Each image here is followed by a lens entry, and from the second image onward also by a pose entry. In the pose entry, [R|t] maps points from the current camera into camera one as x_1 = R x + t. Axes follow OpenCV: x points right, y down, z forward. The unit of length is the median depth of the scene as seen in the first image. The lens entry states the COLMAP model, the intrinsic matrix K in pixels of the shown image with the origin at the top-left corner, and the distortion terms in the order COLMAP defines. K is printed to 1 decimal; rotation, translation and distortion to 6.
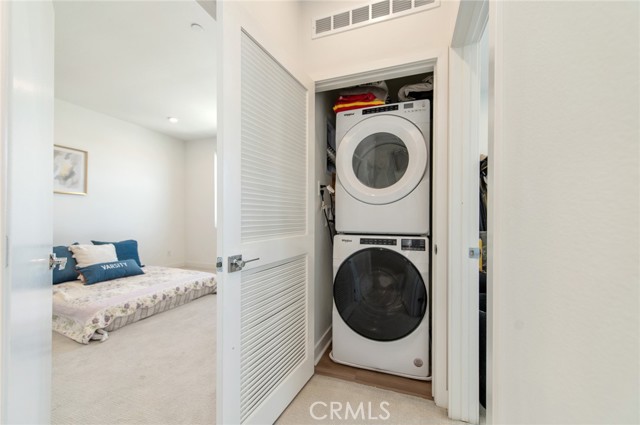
lens RADIAL K [[250.2, 0, 320.2], [0, 250.2, 216.7], [0, 0, 1]] dist [0.011131, -0.000060]
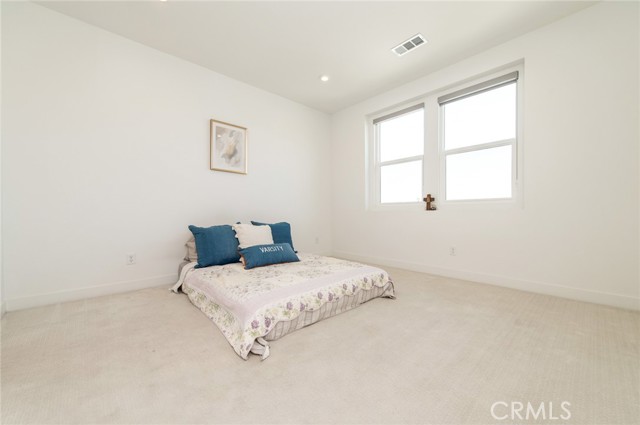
lens RADIAL K [[250.2, 0, 320.2], [0, 250.2, 216.7], [0, 0, 1]] dist [0.011131, -0.000060]
pose [[0.889790, -0.003156, -0.456359, -0.315438], [0.010037, 0.999870, 0.012655, 0.085364], [0.456260, -0.015840, 0.889706, 0.360819]]
